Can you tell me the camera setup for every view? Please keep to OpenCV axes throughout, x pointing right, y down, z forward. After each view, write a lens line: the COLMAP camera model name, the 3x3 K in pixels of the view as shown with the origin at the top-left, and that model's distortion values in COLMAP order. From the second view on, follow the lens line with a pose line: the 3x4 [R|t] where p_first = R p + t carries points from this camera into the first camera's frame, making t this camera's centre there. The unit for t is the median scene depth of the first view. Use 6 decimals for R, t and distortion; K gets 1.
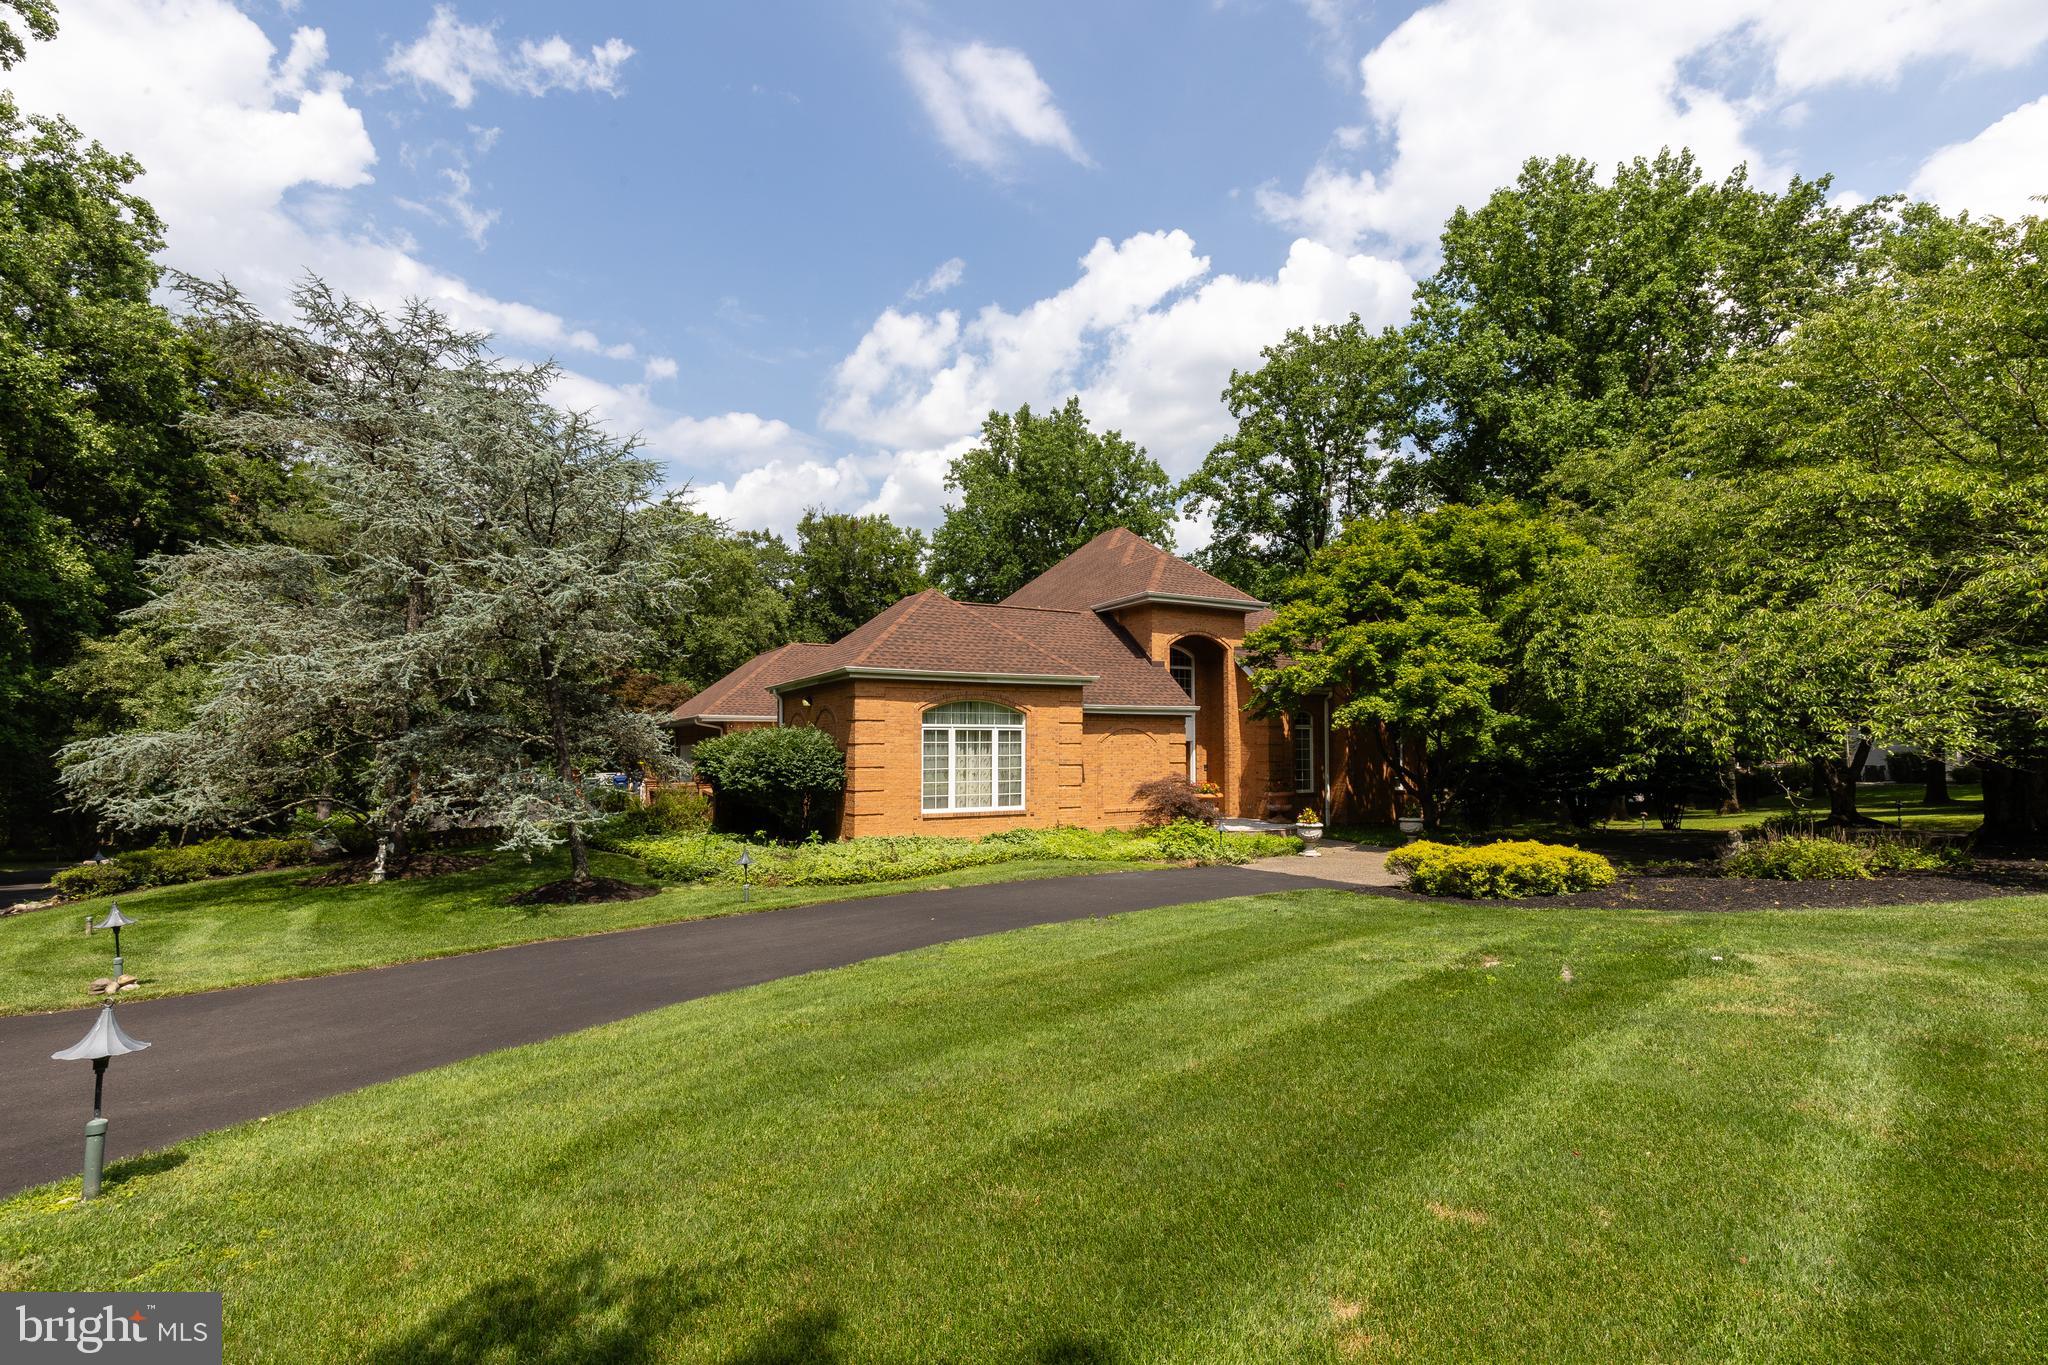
lens RADIAL K [[933.2, 0, 1012.0], [0, 933.2, 702.8], [0, 0, 1]] dist [0.002455, 0.000291]
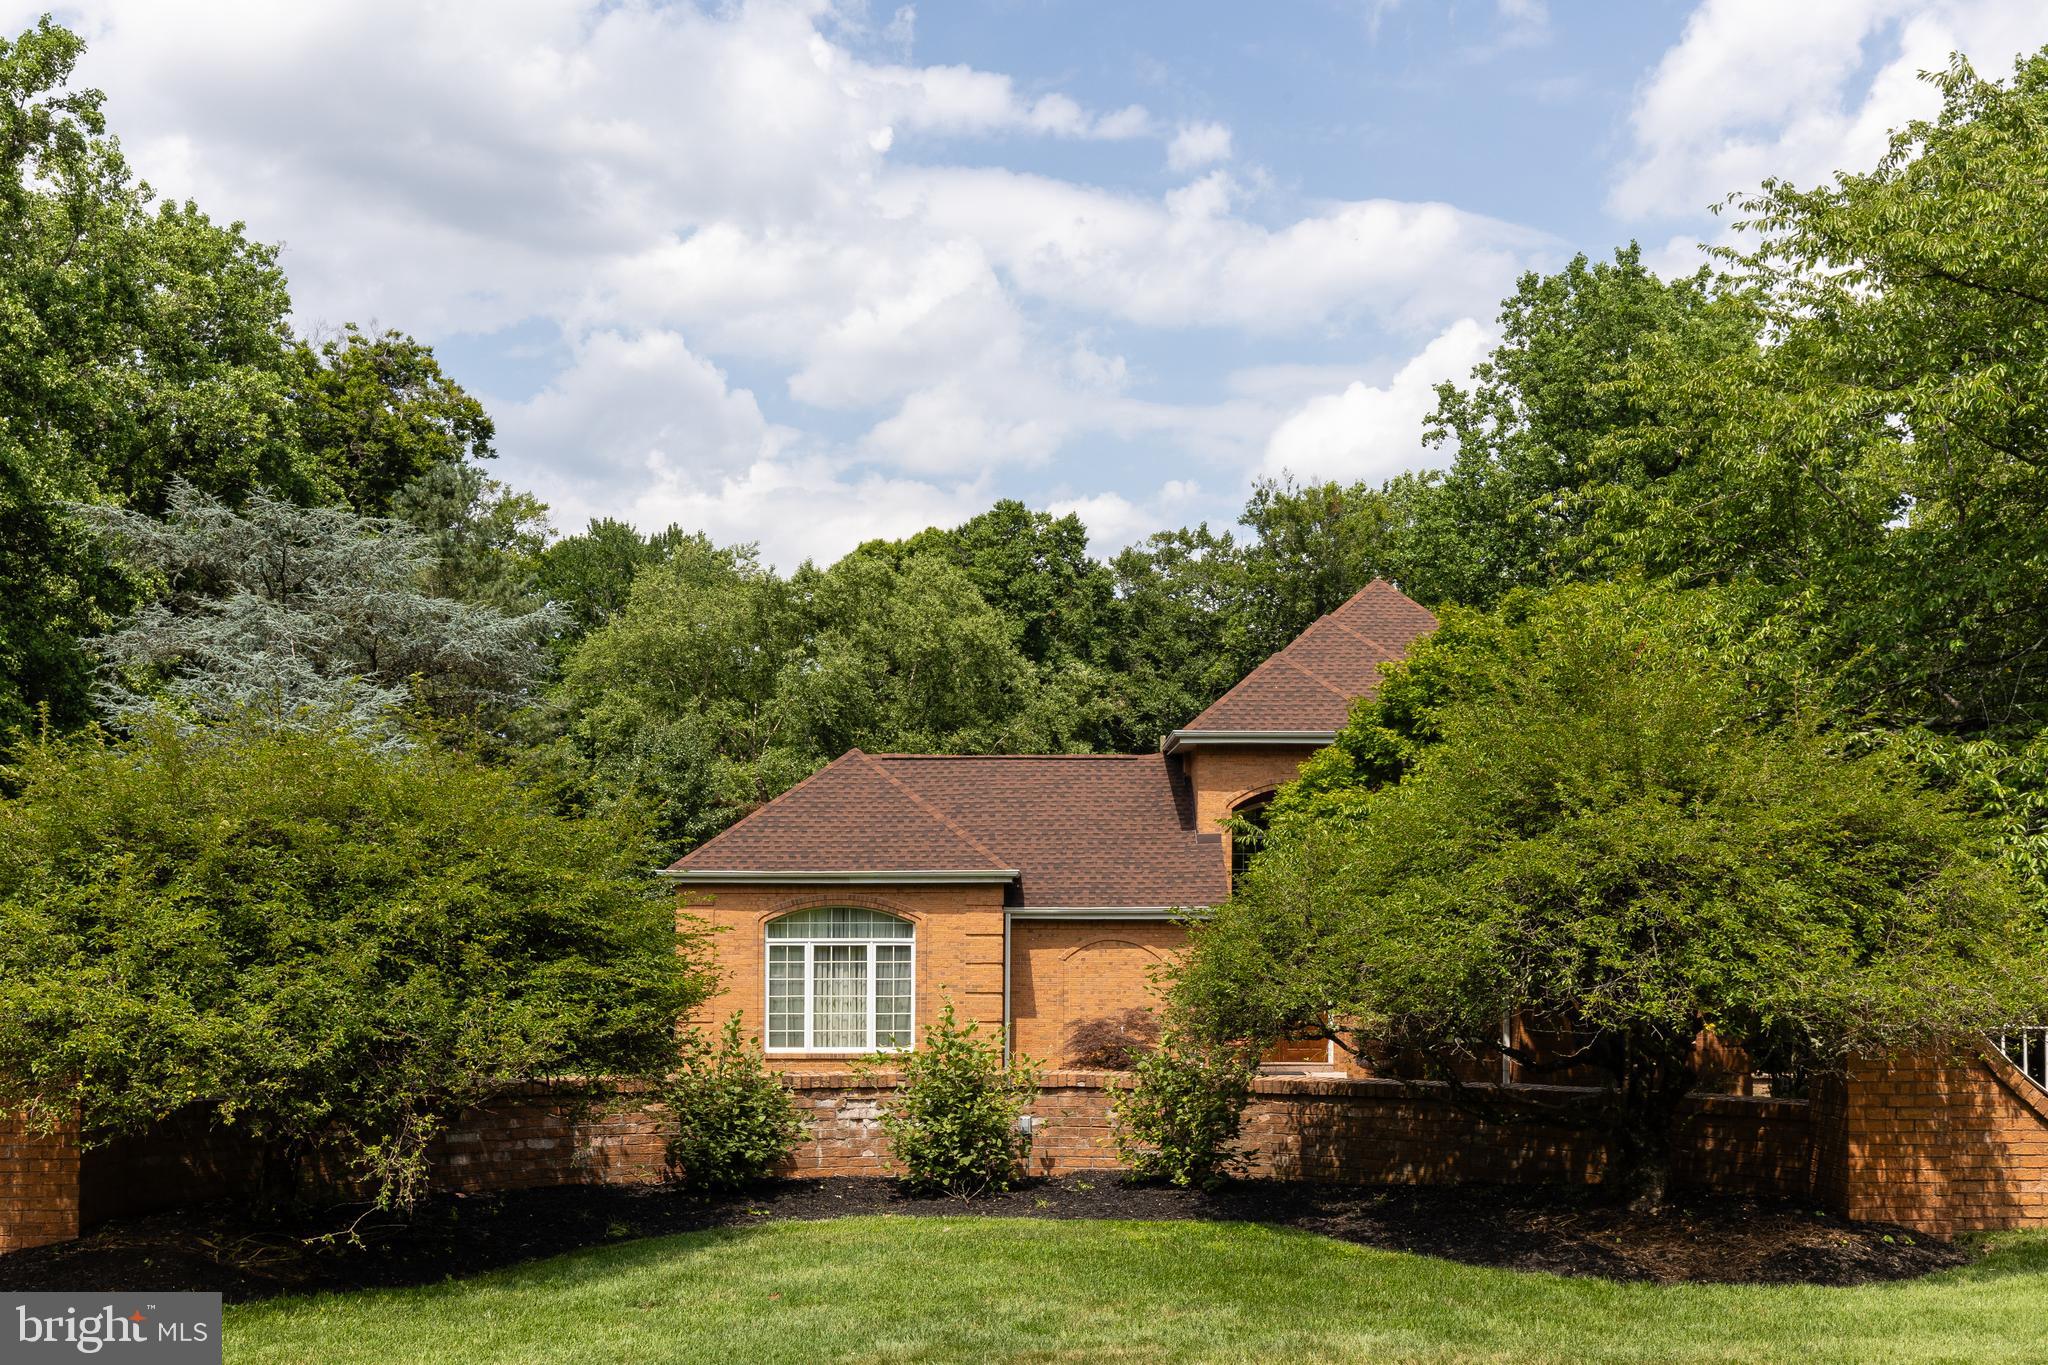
lens RADIAL K [[2165.1, 0, 1024.0], [0, 2165.1, 682.5], [0, 0, 1]] dist [-0.006600, 0.022763]
pose [[0.877386, -0.052279, -0.476928, 0.886819], [0.022080, 0.997392, -0.068710, -0.056730], [0.479276, 0.049755, 0.876253, -0.463348]]
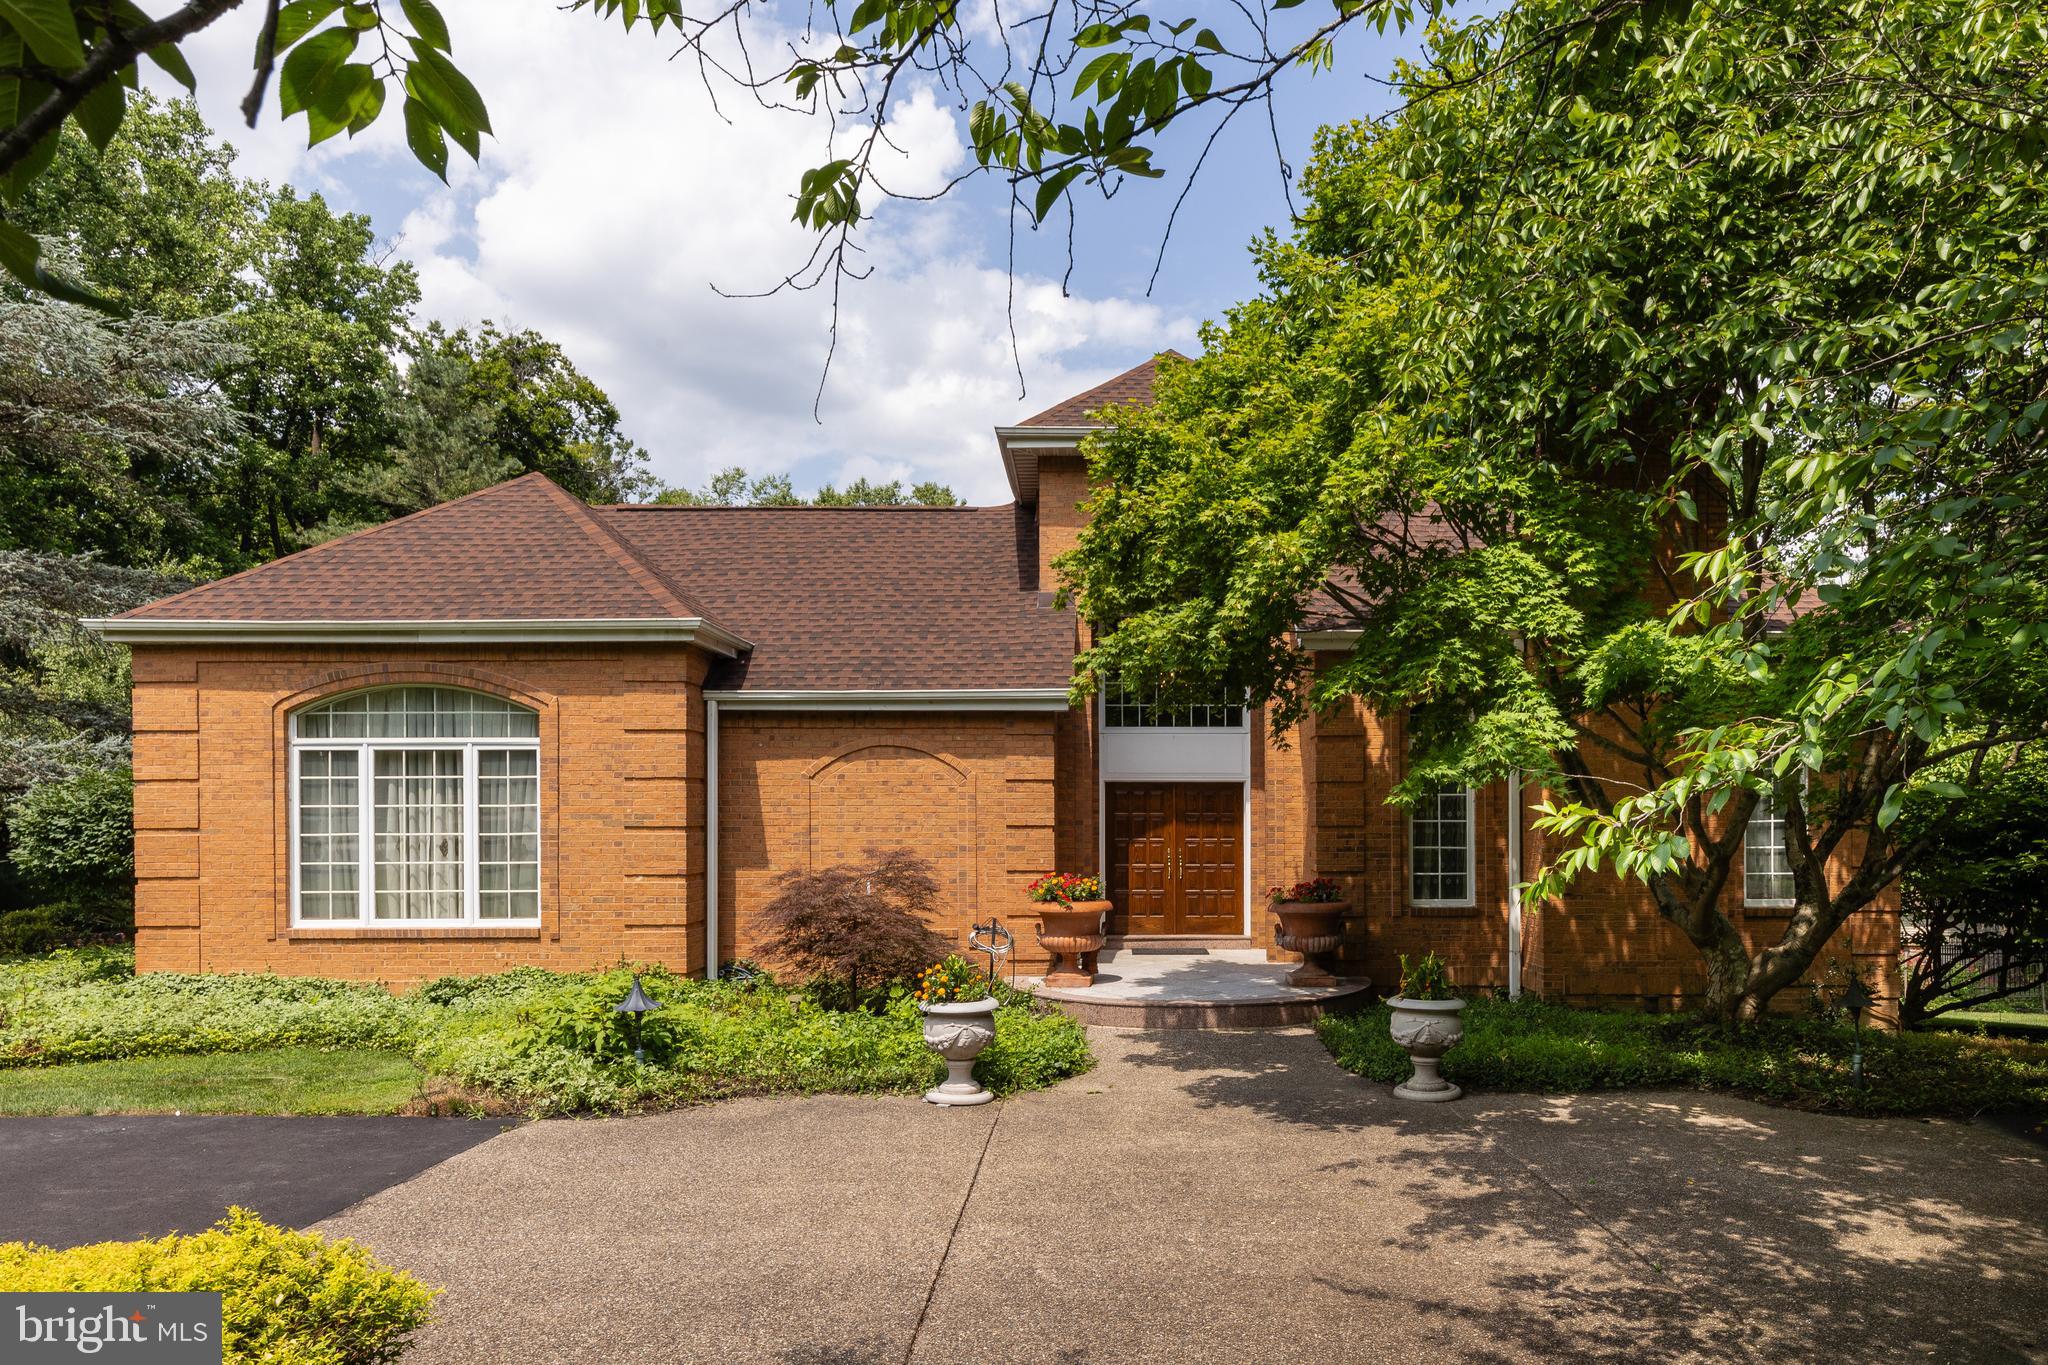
lens RADIAL K [[1271.7, 0, 1149.6], [0, 1271.7, 825.7], [0, 0, 1]] dist [-0.002151, -0.000977]
pose [[0.889369, -0.003262, -0.457178, 0.524693], [0.022822, 0.999045, 0.037270, 0.047708], [0.456620, -0.043580, 0.888594, 0.567481]]
